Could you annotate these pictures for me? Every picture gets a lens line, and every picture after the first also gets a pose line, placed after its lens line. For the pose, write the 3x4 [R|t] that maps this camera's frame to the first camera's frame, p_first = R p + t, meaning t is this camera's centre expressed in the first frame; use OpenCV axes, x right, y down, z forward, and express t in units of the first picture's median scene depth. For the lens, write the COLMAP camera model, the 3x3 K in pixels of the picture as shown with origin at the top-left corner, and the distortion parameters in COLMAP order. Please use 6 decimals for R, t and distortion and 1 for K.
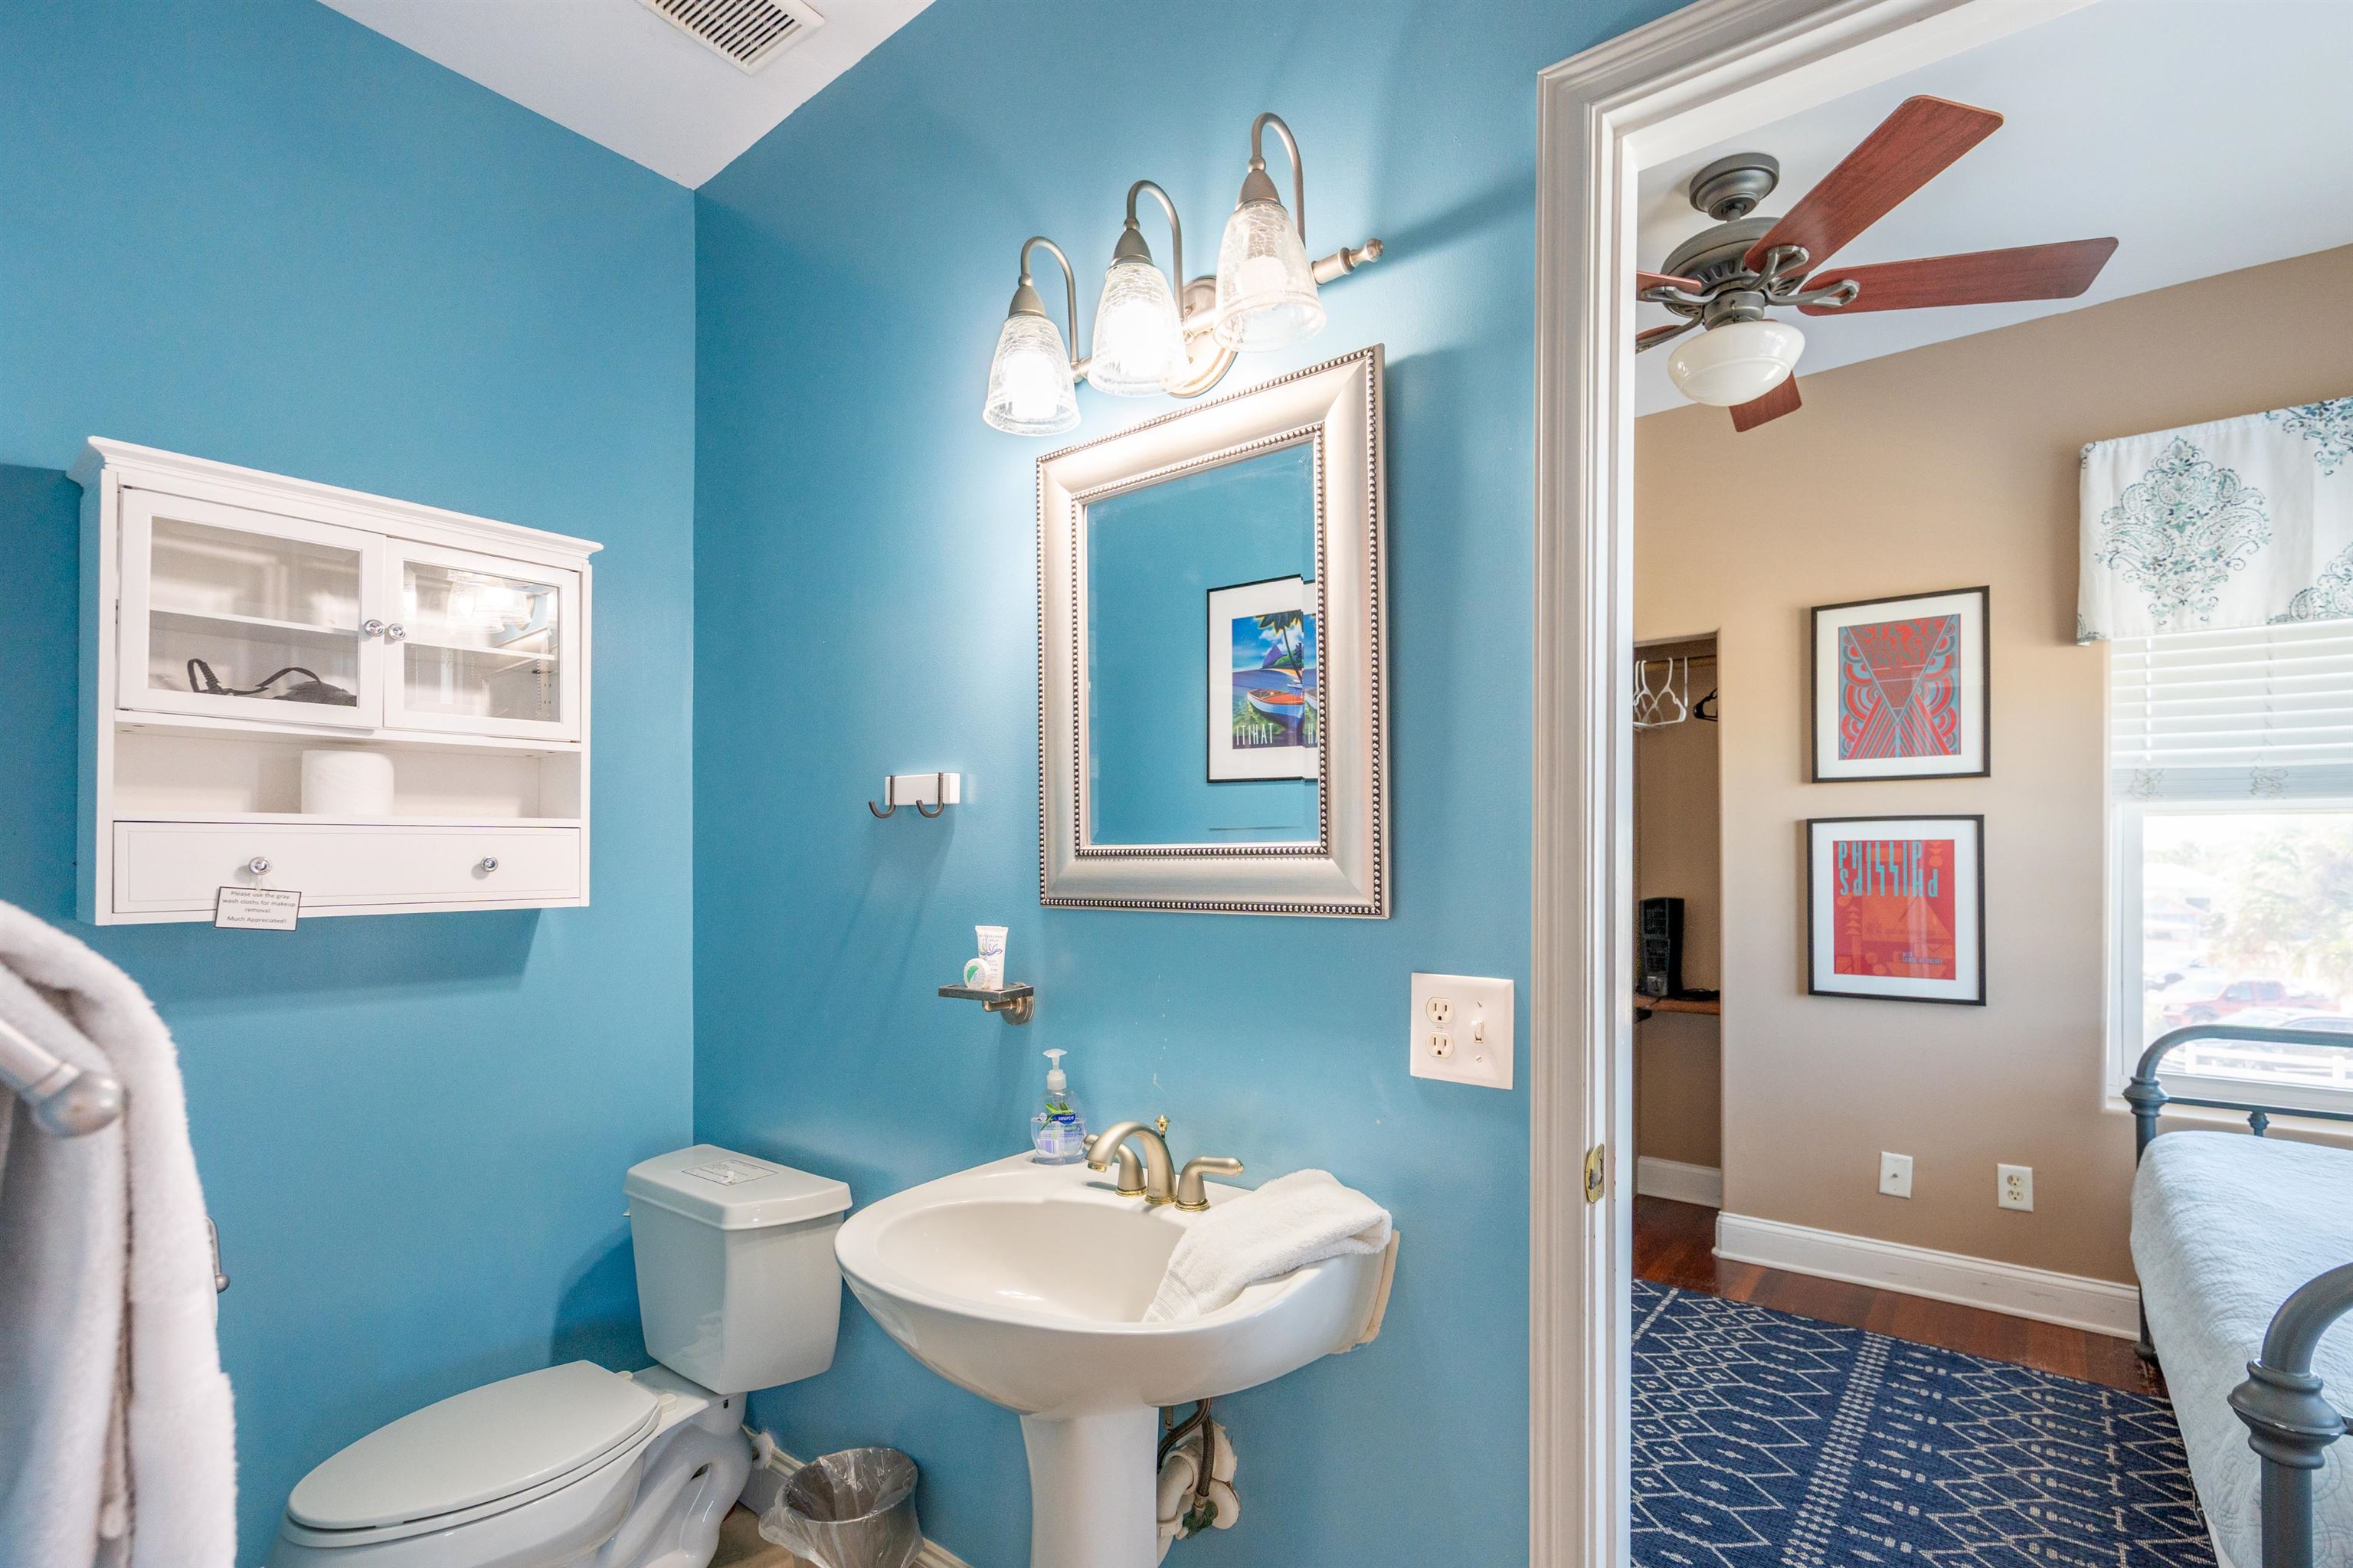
lens RADIAL K [[1074.0, 0, 1173.8], [0, 1074.0, 851.0], [0, 0, 1]] dist [-0.001014, 0.000107]
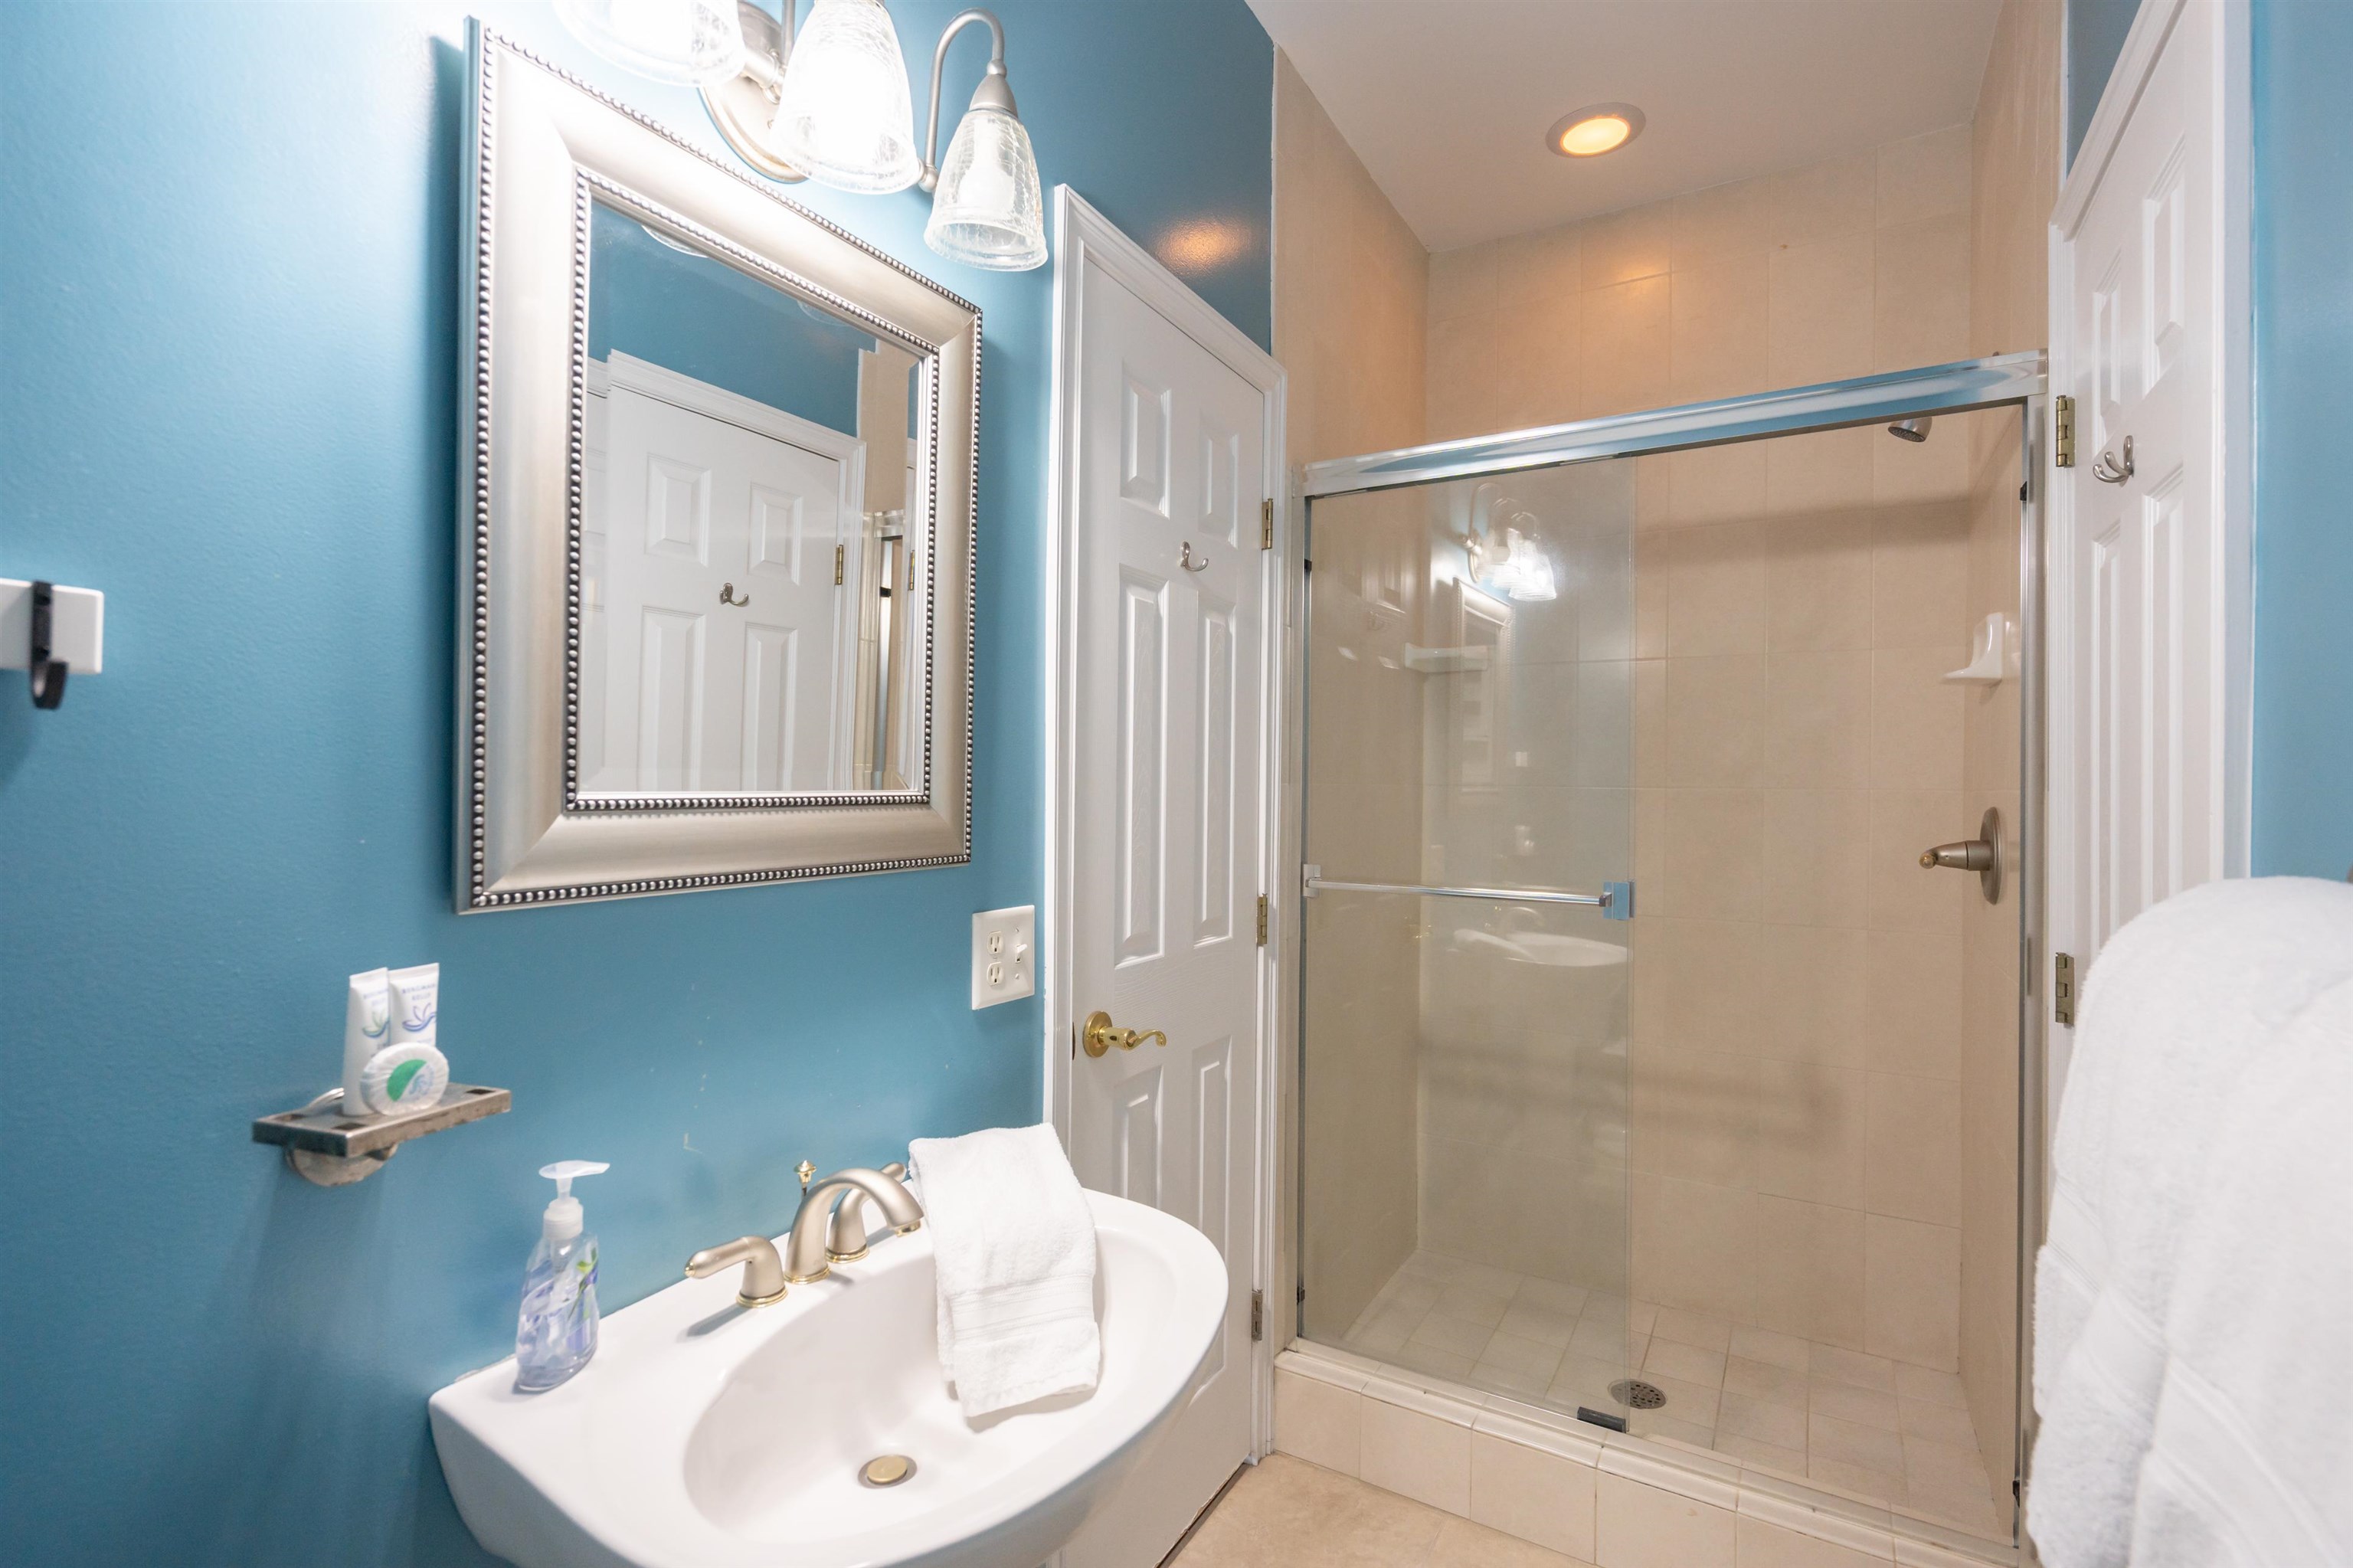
lens RADIAL K [[1075.6, 0, 1178.1], [0, 1075.6, 789.7], [0, 0, 1]] dist [-0.005783, 0.000279]
pose [[-0.143764, -0.004364, 0.989602, -0.801676], [-0.015844, 0.999872, 0.002107, -0.014595], [-0.989485, -0.015377, -0.143814, 0.883371]]
